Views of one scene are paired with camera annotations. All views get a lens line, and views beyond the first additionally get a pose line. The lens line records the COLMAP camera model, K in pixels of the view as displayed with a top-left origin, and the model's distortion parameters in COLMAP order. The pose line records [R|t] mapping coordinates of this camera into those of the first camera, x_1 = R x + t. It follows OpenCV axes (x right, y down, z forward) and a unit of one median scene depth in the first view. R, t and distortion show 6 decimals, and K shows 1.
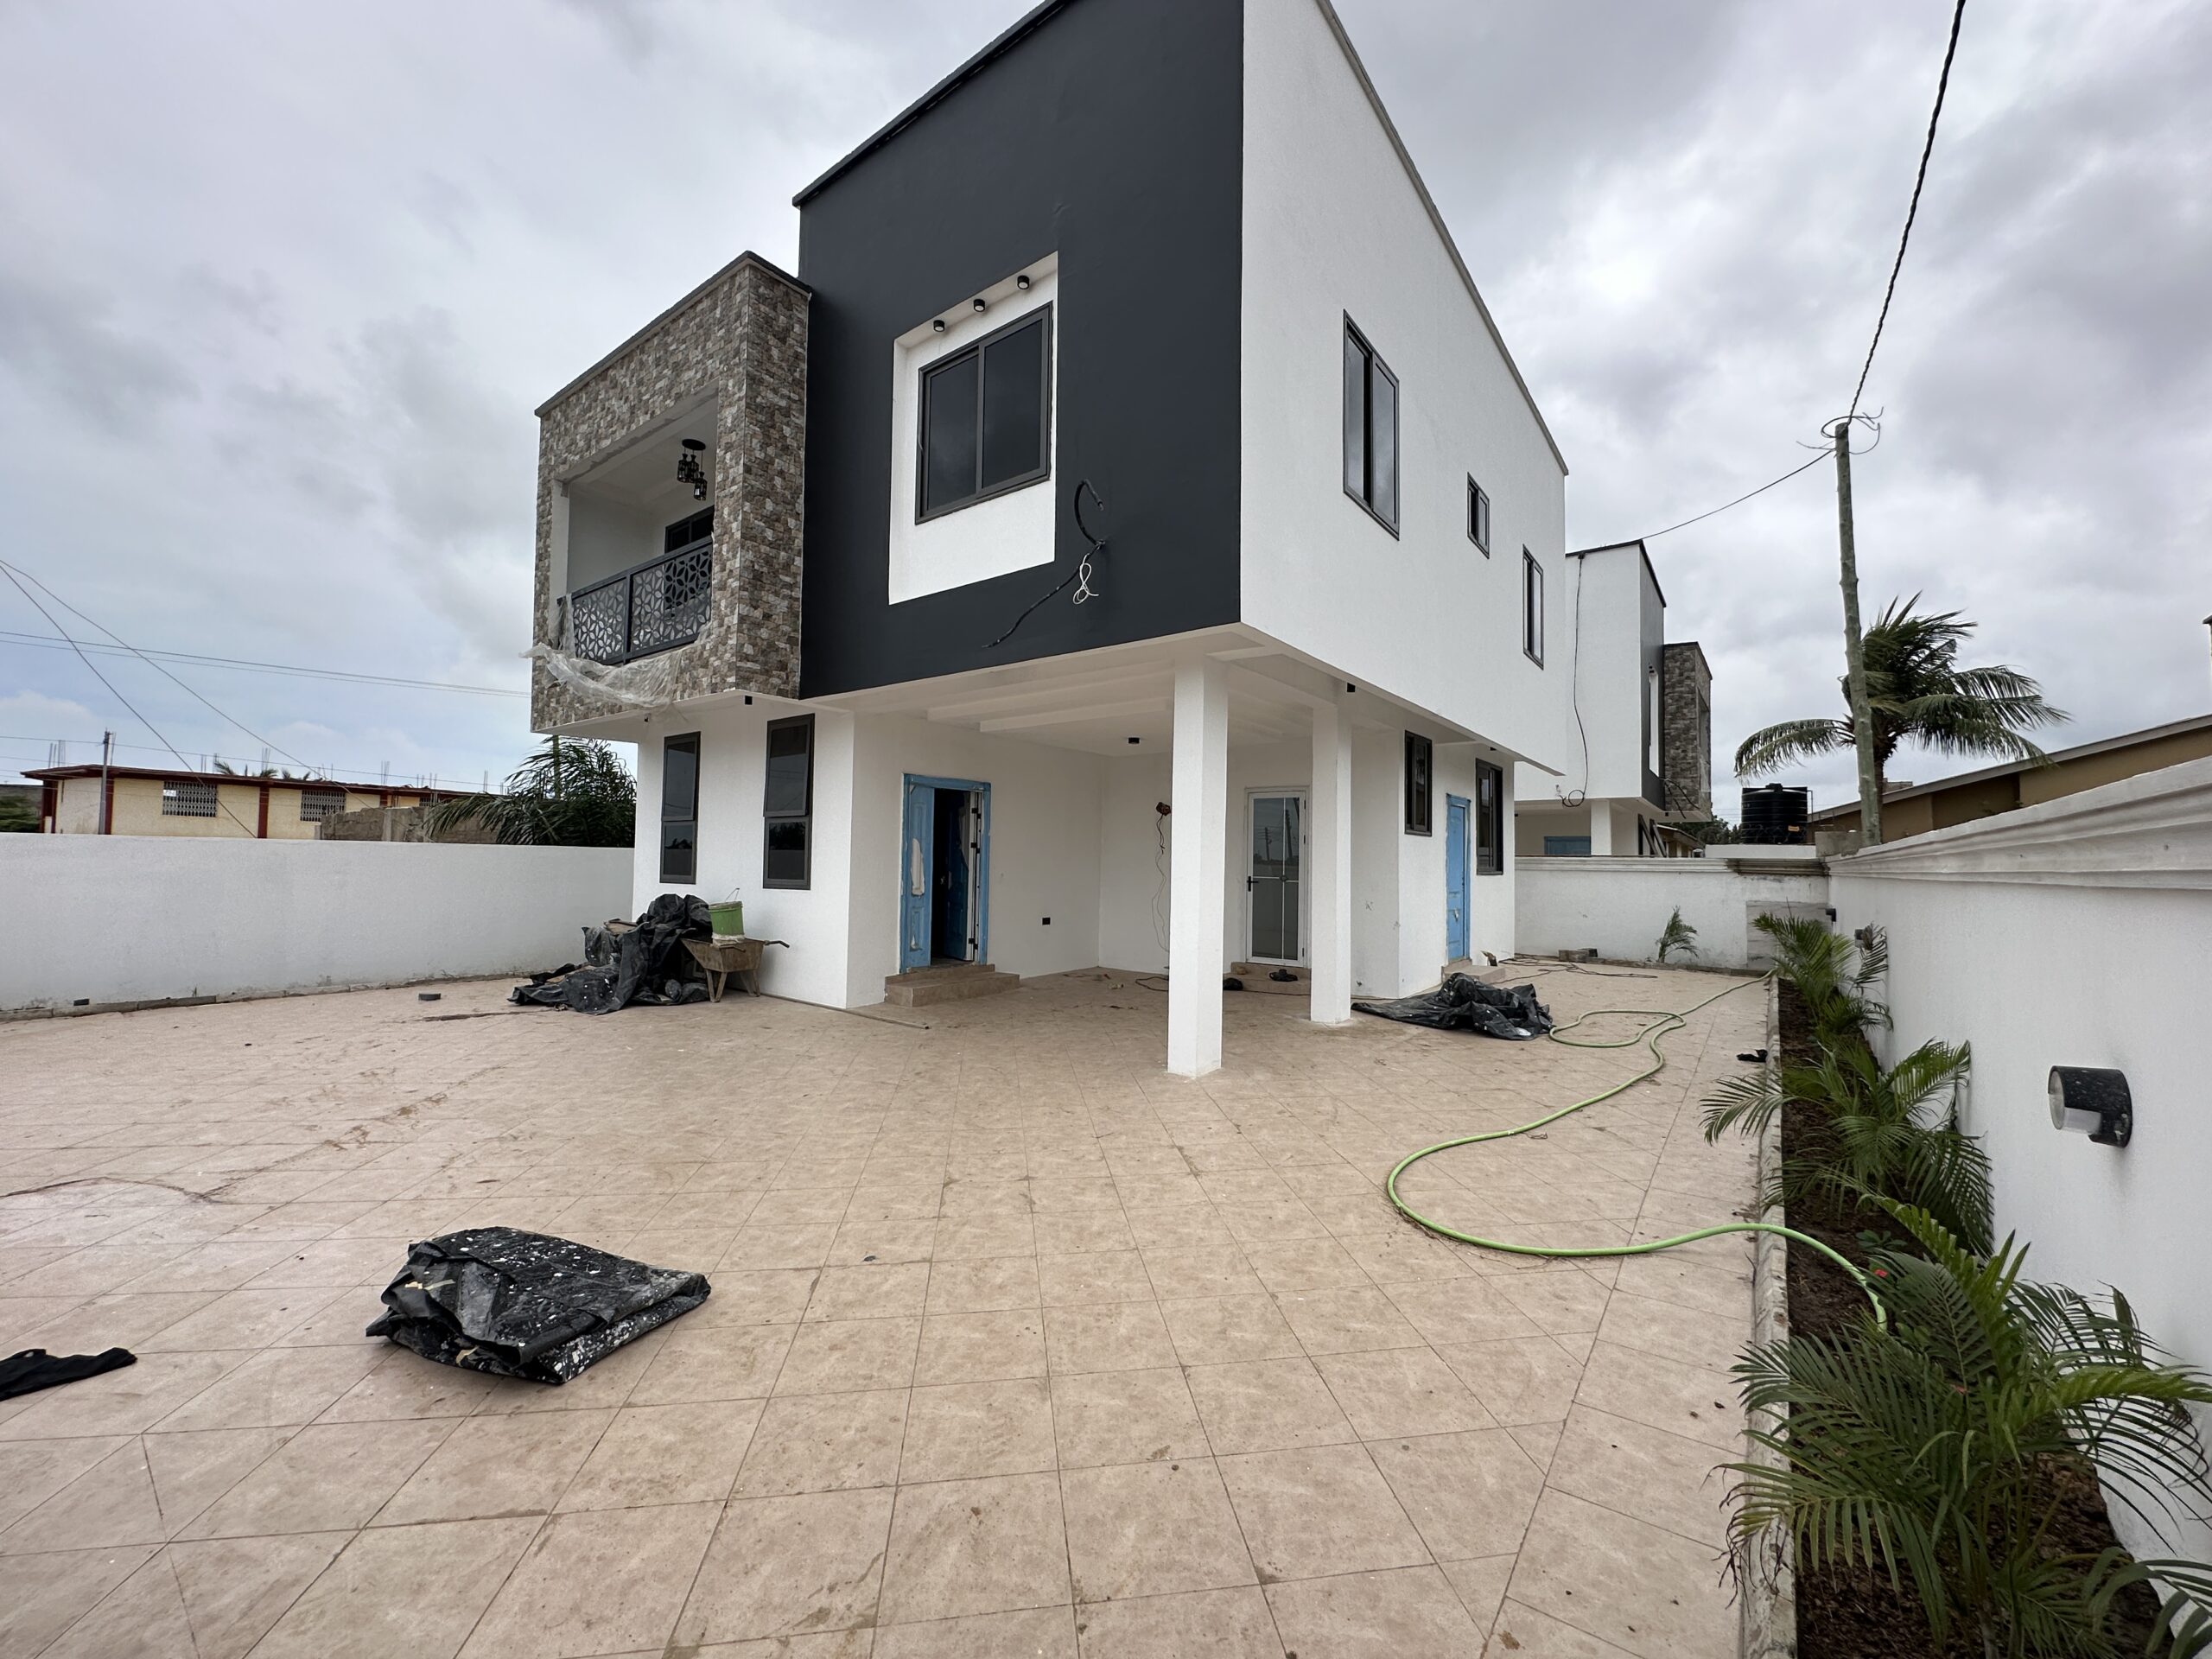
lens RADIAL K [[883.2, 0, 1101.2], [0, 883.2, 831.2], [0, 0, 1]] dist [-0.001326, 0.000469]
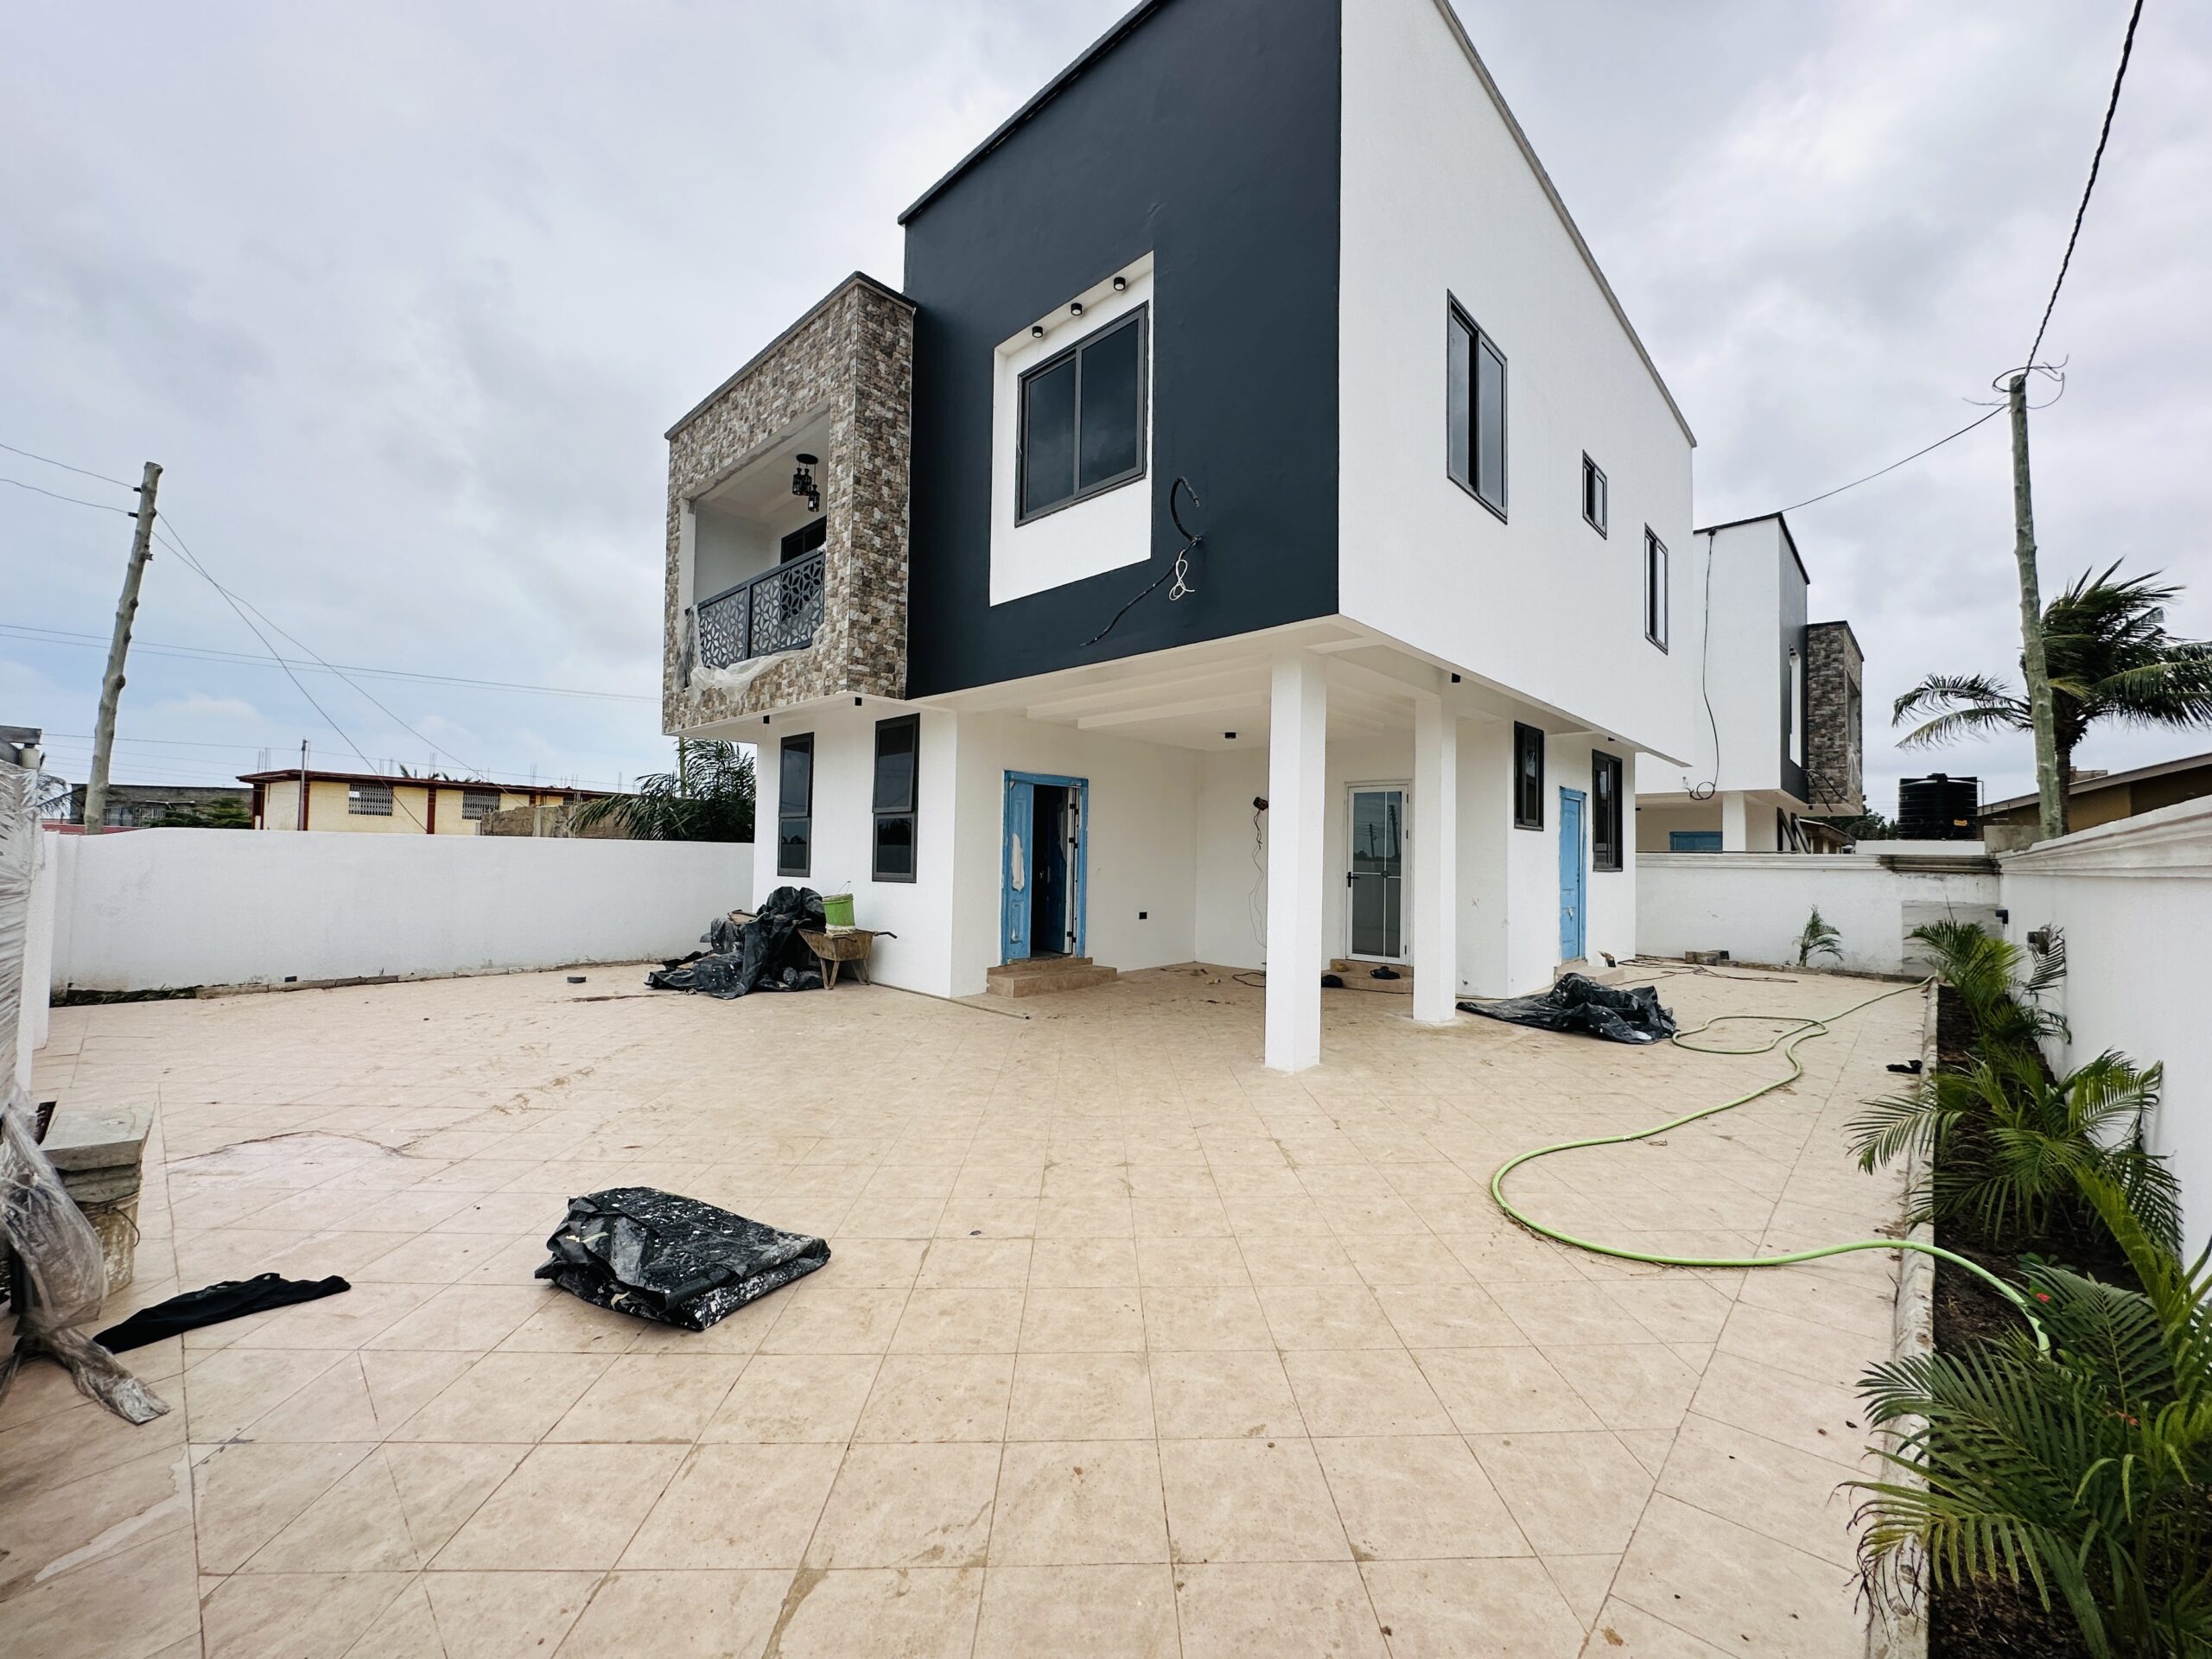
lens RADIAL K [[883.2, 0, 1101.4], [0, 883.2, 832.3], [0, 0, 1]] dist [-0.001326, 0.000469]
pose [[0.994088, -0.001327, -0.108568, 0.000174], [0.001910, 0.999984, 0.005267, 0.002244], [0.108560, -0.005443, 0.994075, -0.012815]]
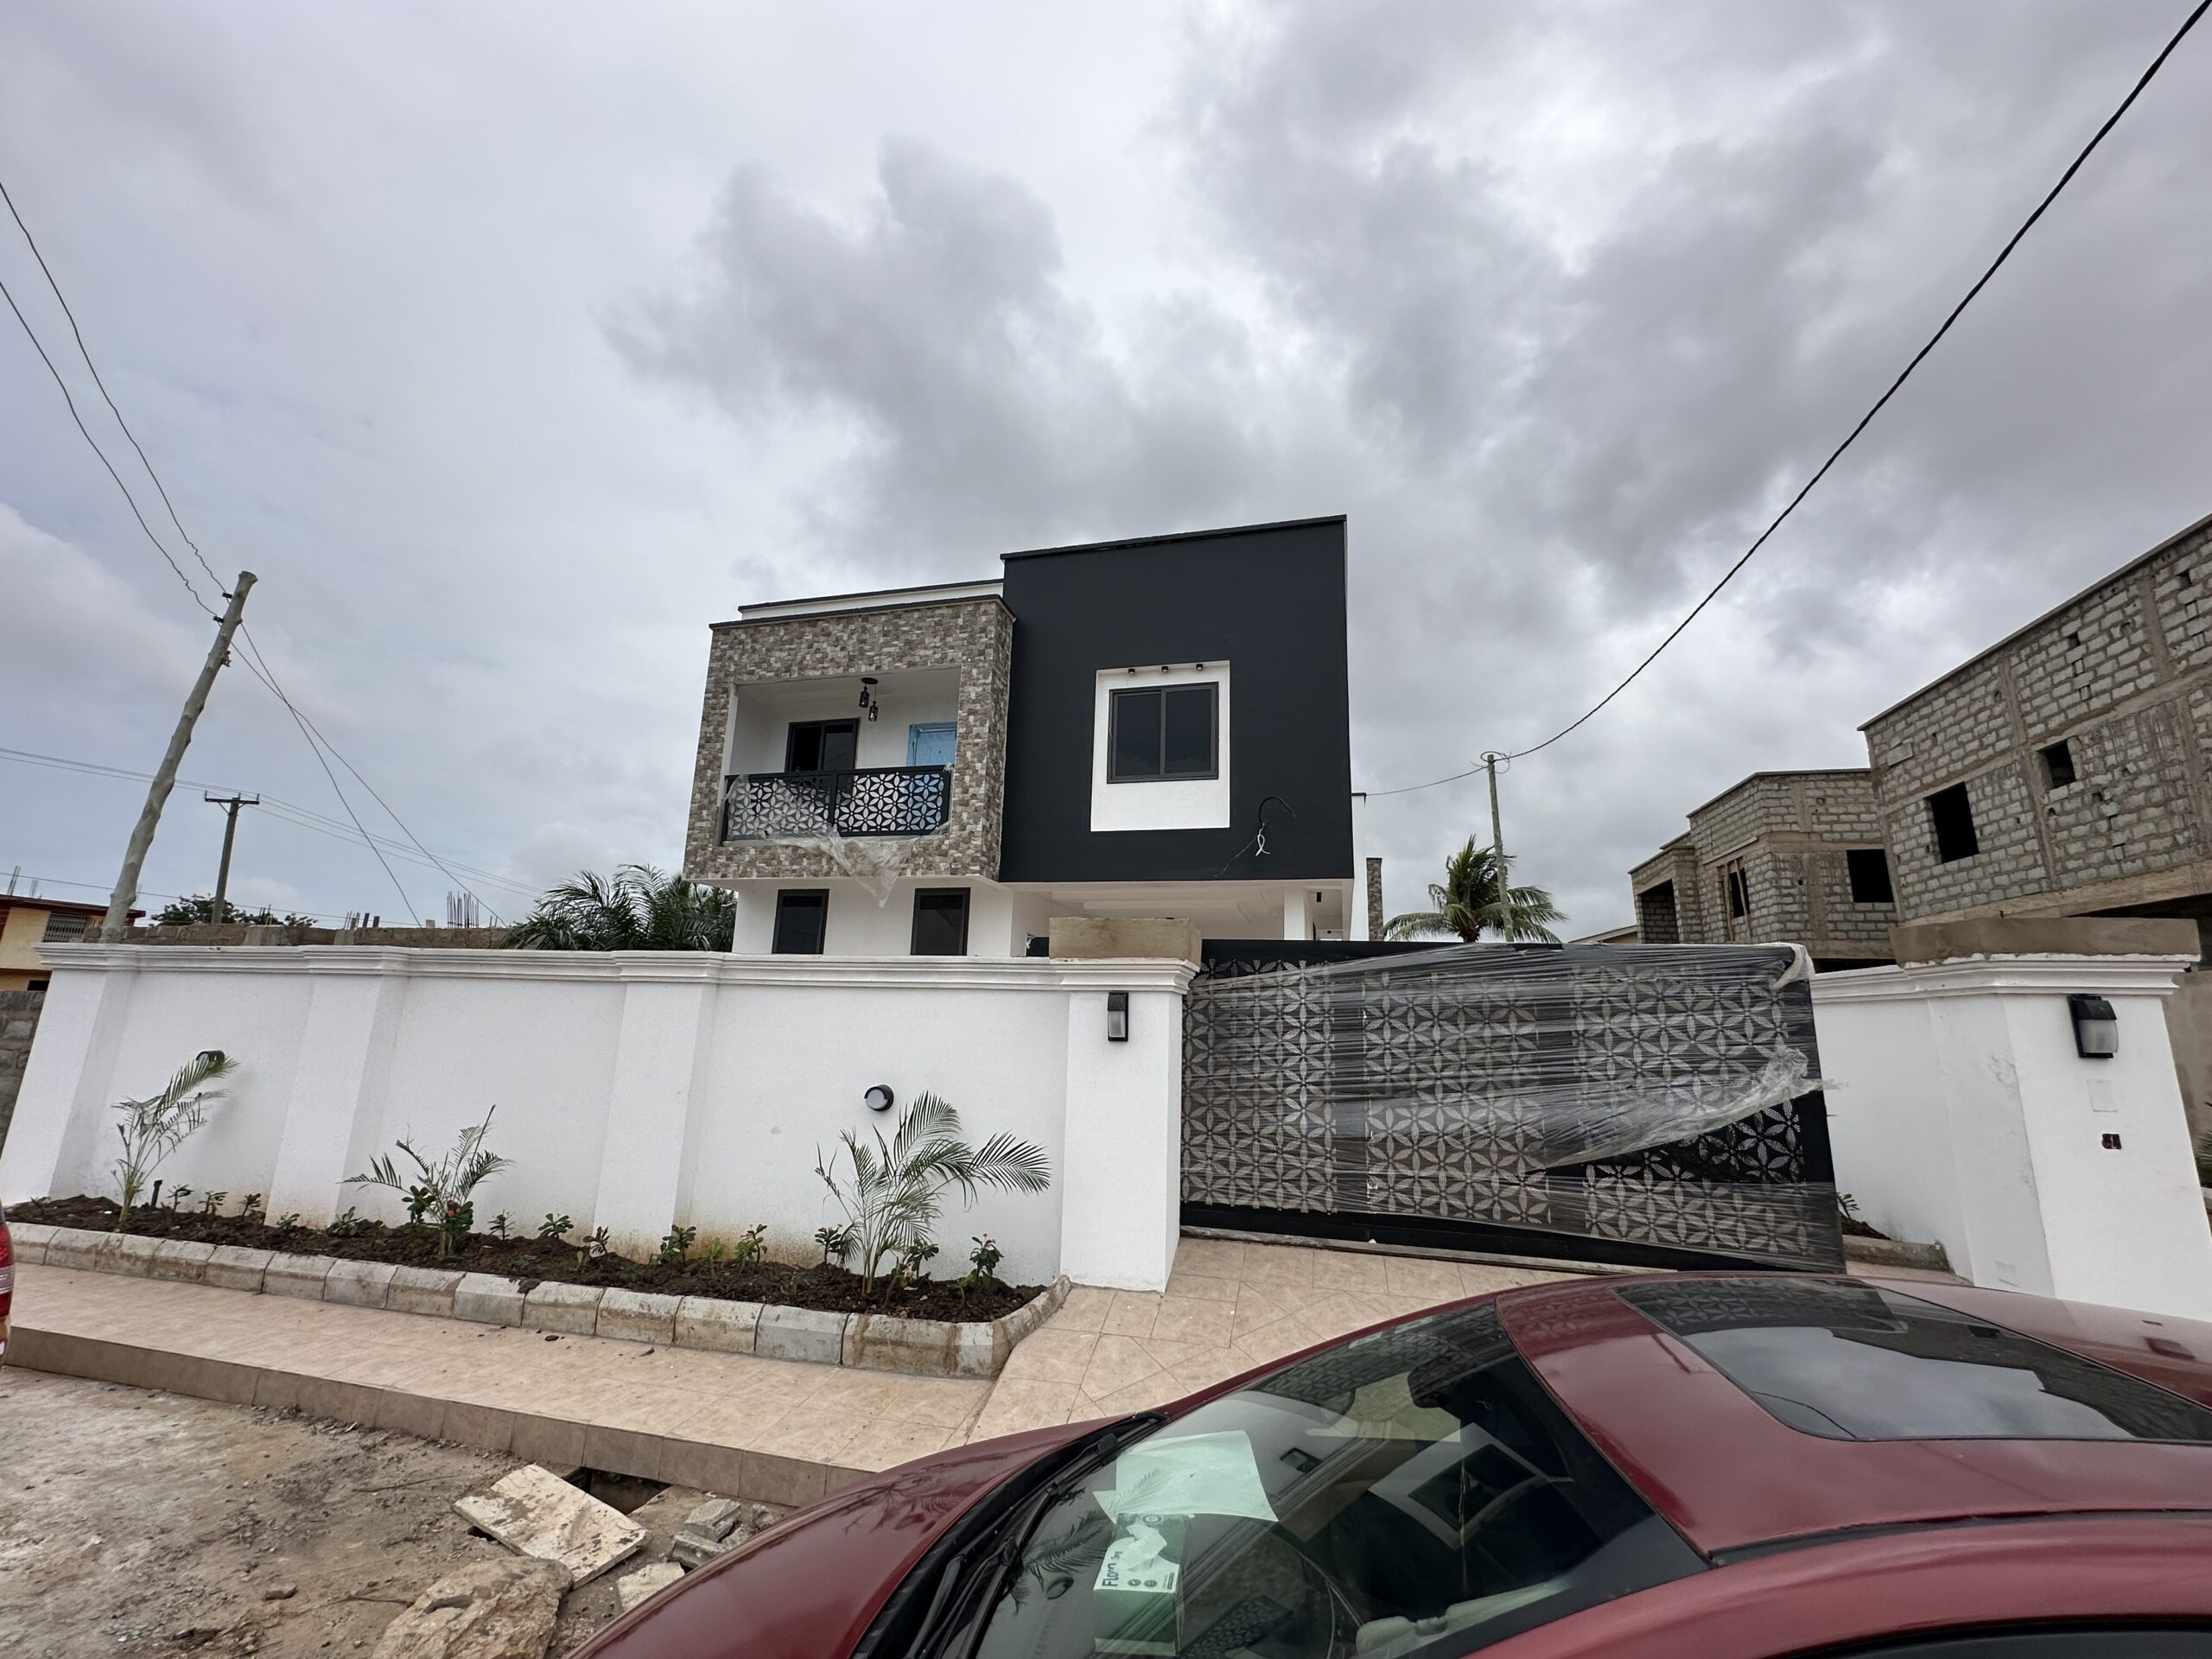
lens RADIAL K [[883.2, 0, 1106.9], [0, 883.2, 825.6], [0, 0, 1]] dist [-0.001326, 0.000469]
pose [[0.925342, 0.096996, 0.366515, -0.905028], [-0.033345, 0.983795, -0.176170, 0.012238], [-0.377663, 0.150796, 0.913581, -0.518786]]
